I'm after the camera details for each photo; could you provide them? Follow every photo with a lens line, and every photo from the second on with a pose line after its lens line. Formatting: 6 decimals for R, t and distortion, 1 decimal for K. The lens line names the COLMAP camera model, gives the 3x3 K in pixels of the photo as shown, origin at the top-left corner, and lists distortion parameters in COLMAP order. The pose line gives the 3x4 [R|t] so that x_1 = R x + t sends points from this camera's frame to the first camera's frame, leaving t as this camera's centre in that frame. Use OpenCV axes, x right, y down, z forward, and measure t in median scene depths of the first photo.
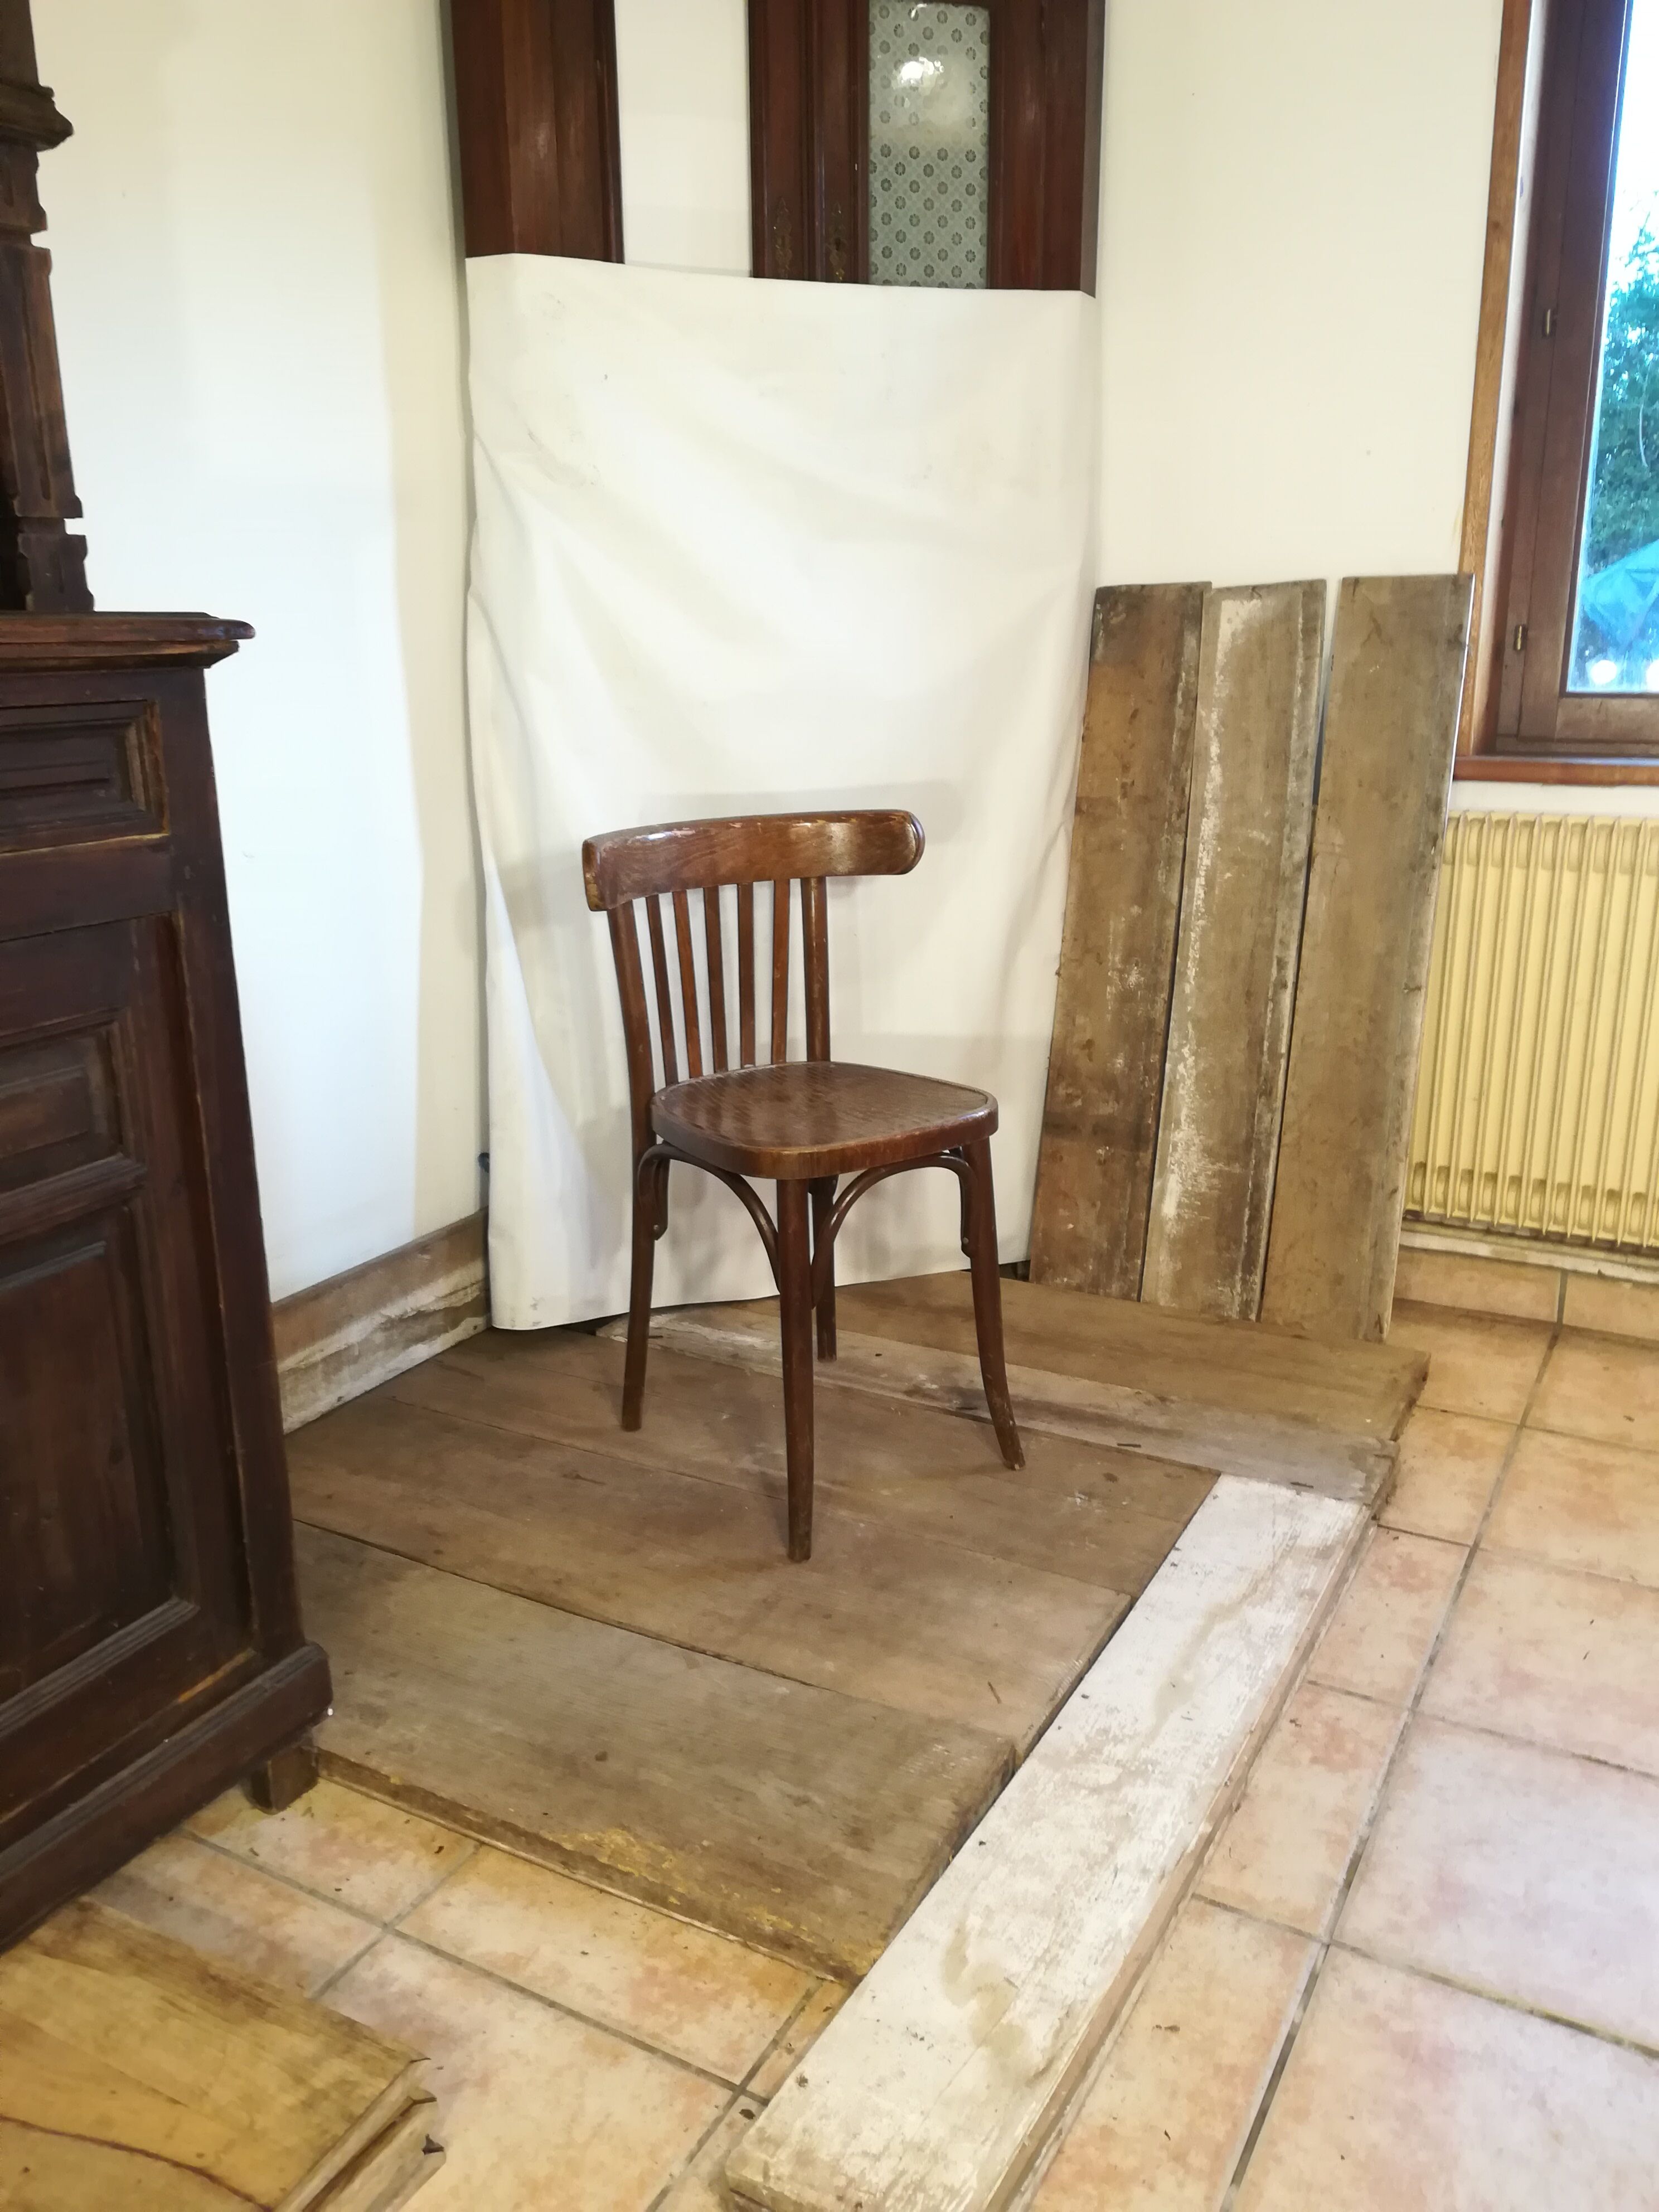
lens RADIAL K [[1718.0, 0, 827.6], [0, 1718.0, 1067.9], [0, 0, 1]] dist [0.046691, -0.065177]
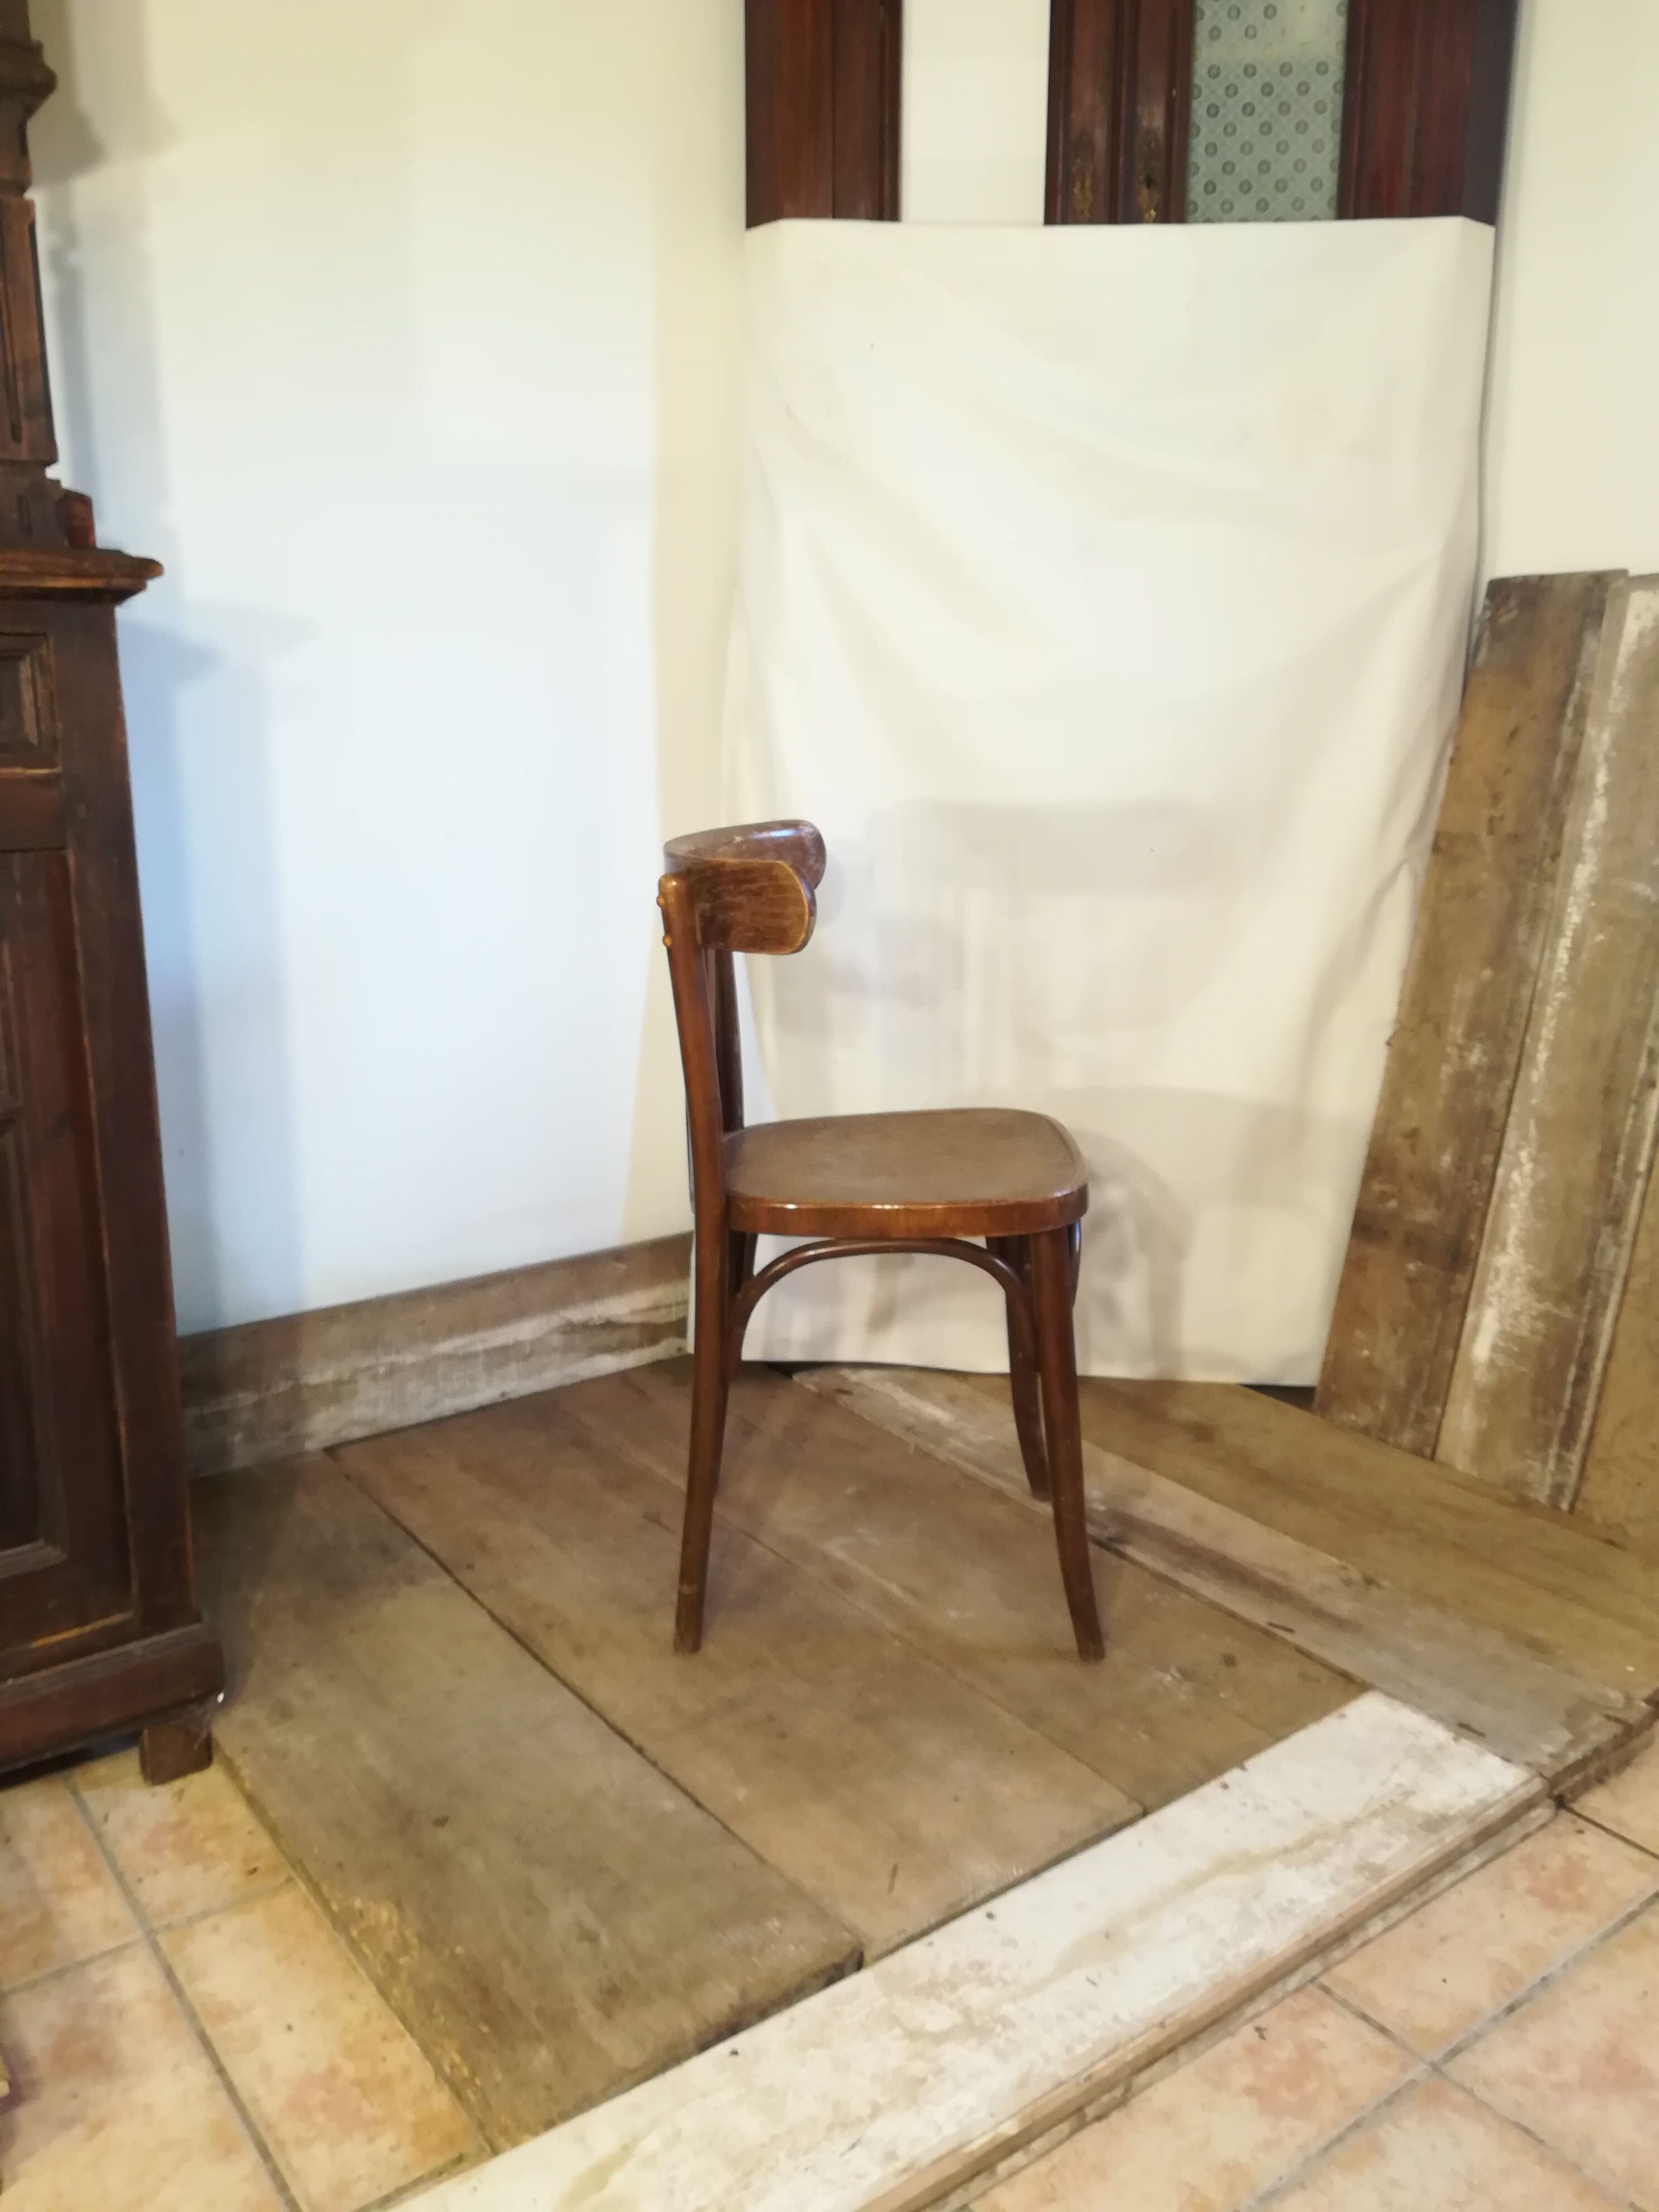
lens RADIAL K [[1739.2, 0, 839.3], [0, 1739.2, 1068.2], [0, 0, 1]] dist [0.042678, -0.075187]
pose [[0.913141, 0.104793, -0.393945, 0.255703], [-0.118196, 0.992942, -0.009839, -0.004738], [0.390133, 0.055547, 0.919081, 0.150395]]
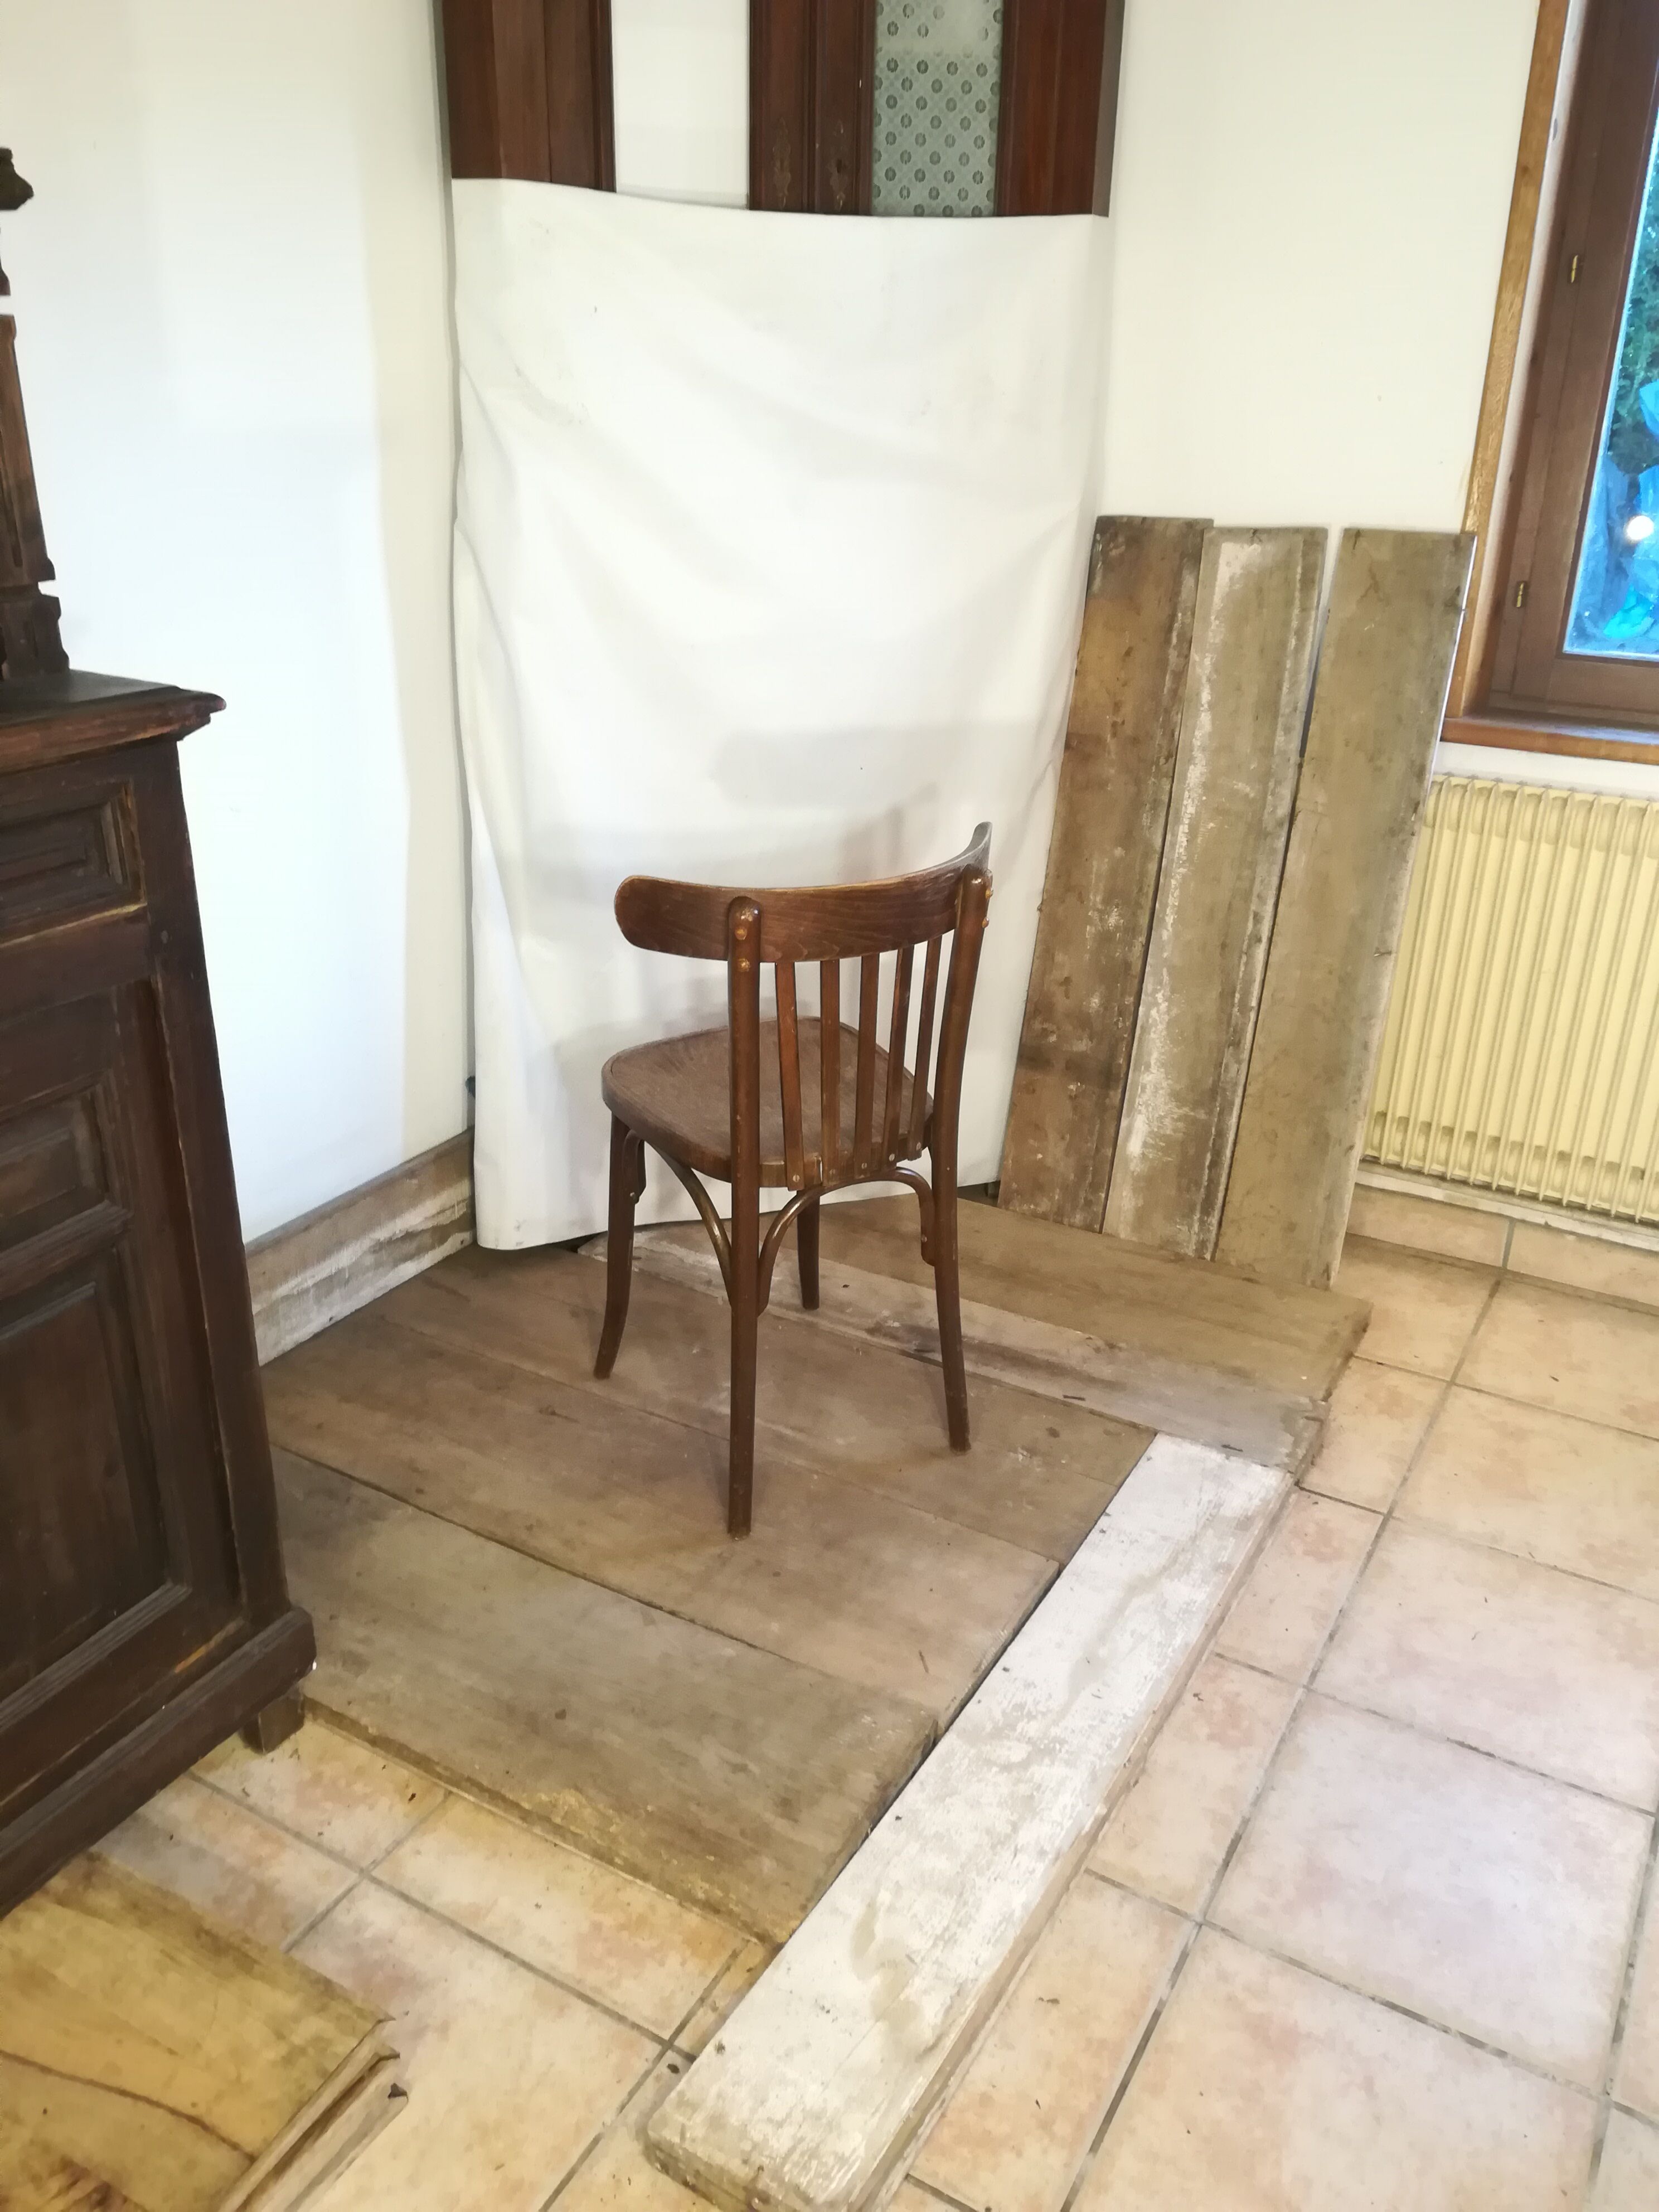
lens RADIAL K [[1727.4, 0, 828.5], [0, 1727.4, 1066.2], [0, 0, 1]] dist [0.047005, -0.071671]
pose [[0.999445, 0.032591, -0.006831, 0.022672], [-0.031345, 0.990038, 0.137270, -0.113216], [0.011237, -0.136980, 0.990510, -0.024430]]
